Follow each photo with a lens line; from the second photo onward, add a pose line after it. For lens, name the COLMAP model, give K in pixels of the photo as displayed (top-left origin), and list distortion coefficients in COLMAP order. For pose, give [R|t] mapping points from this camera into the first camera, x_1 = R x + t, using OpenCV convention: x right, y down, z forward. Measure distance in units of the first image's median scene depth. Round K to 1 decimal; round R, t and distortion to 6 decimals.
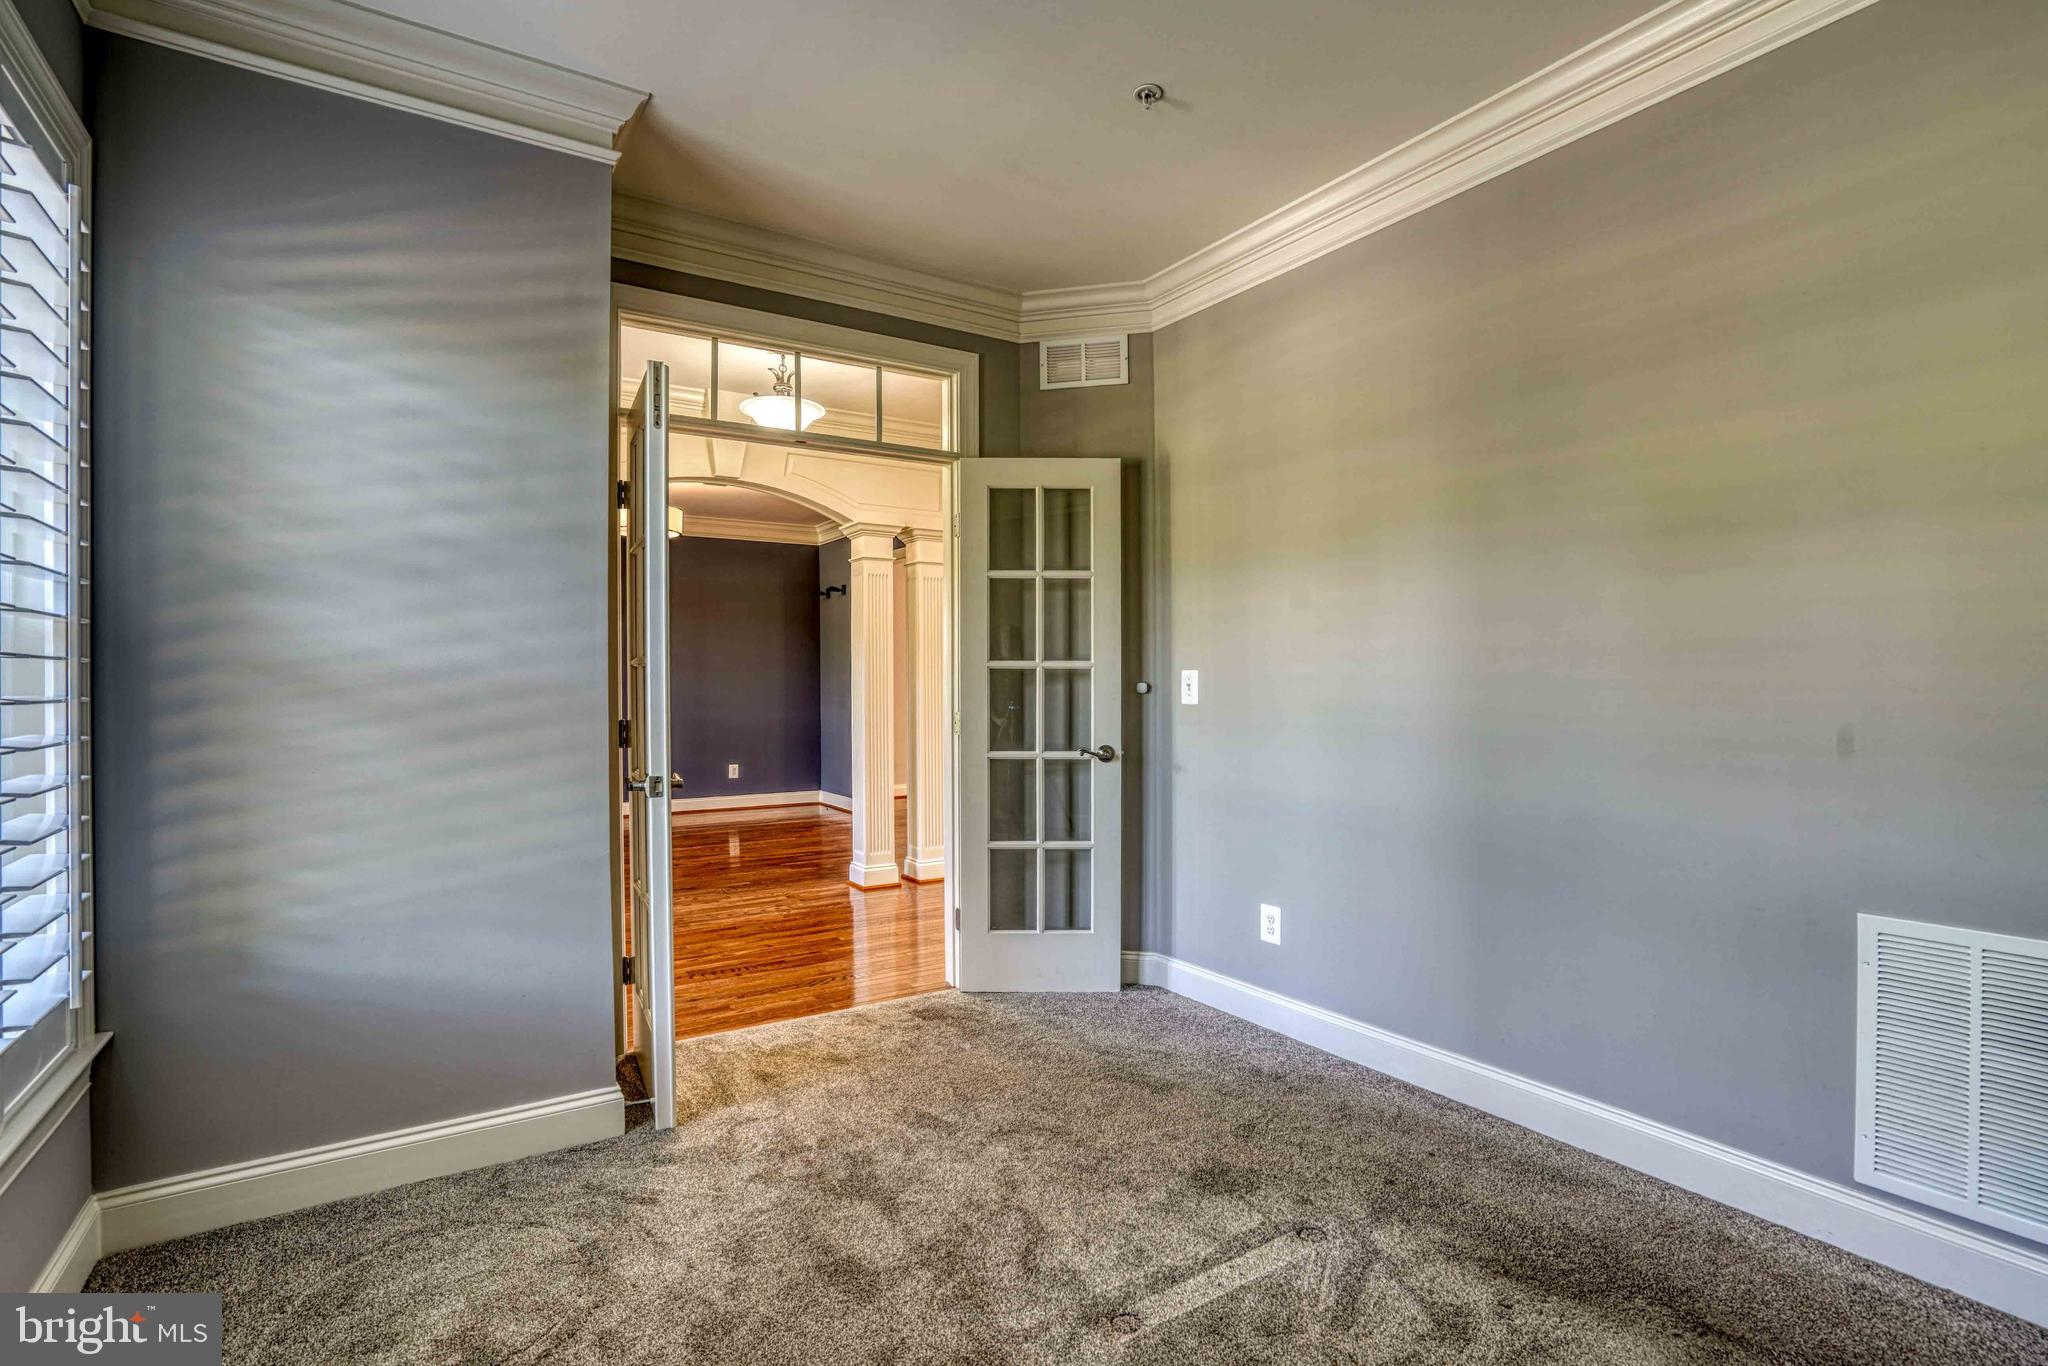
lens RADIAL K [[969.7, 0, 1000.5], [0, 969.7, 689.2], [0, 0, 1]] dist [-0.066817, 0.038320]
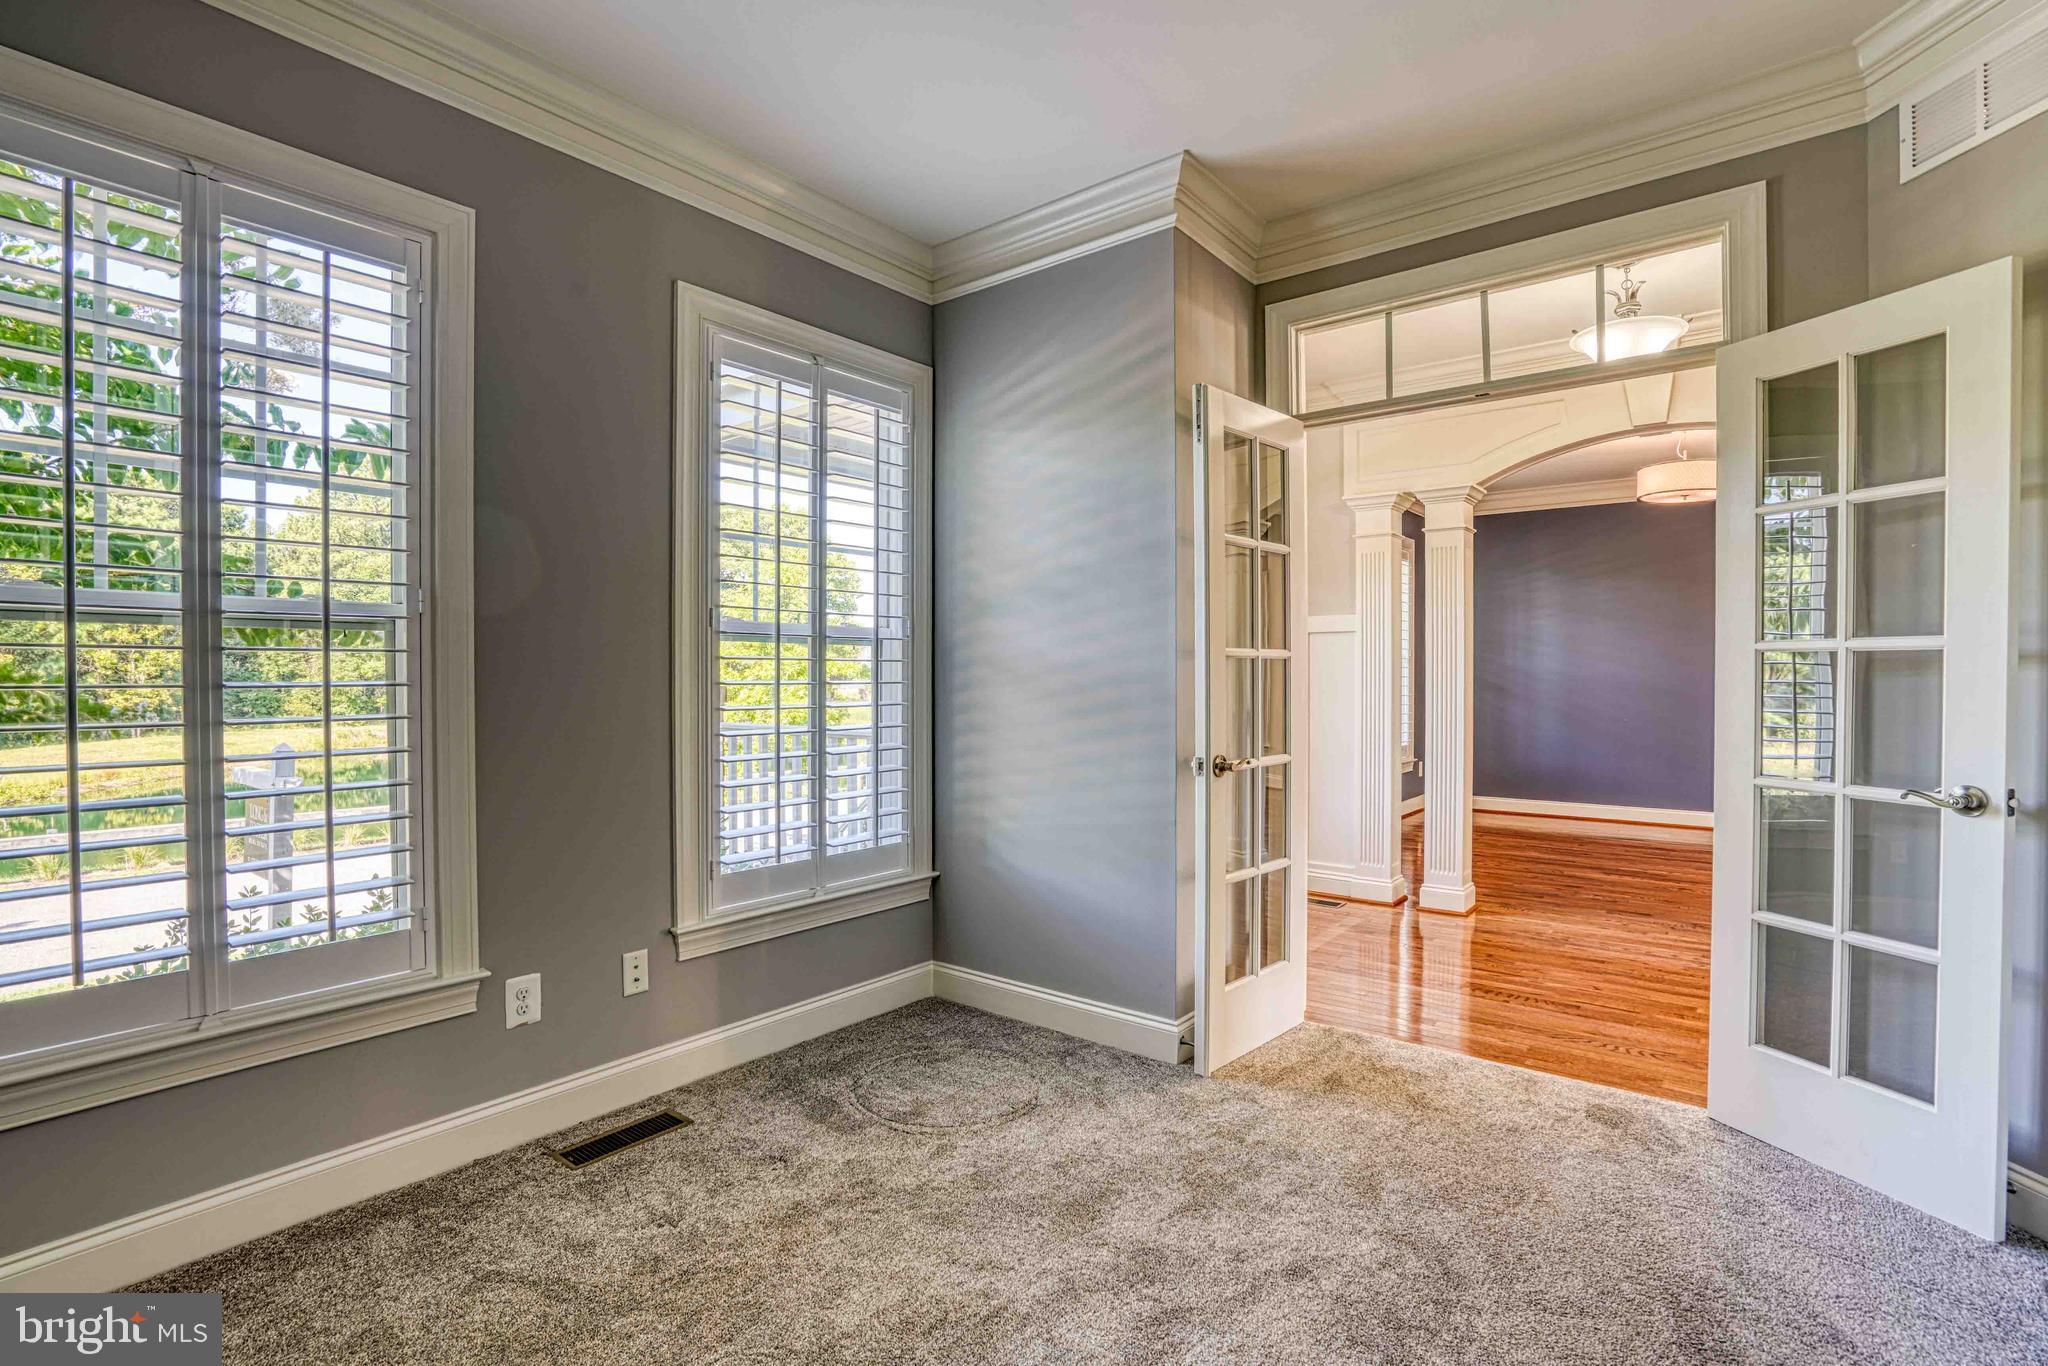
lens RADIAL K [[975.8, 0, 1021.8], [0, 975.8, 688.8], [0, 0, 1]] dist [-0.064026, 0.028930]
pose [[0.315035, 0.015571, -0.948952, 0.610293], [-0.005593, 0.999879, 0.014550, -0.004067], [0.949064, 0.000724, 0.315084, 0.424120]]
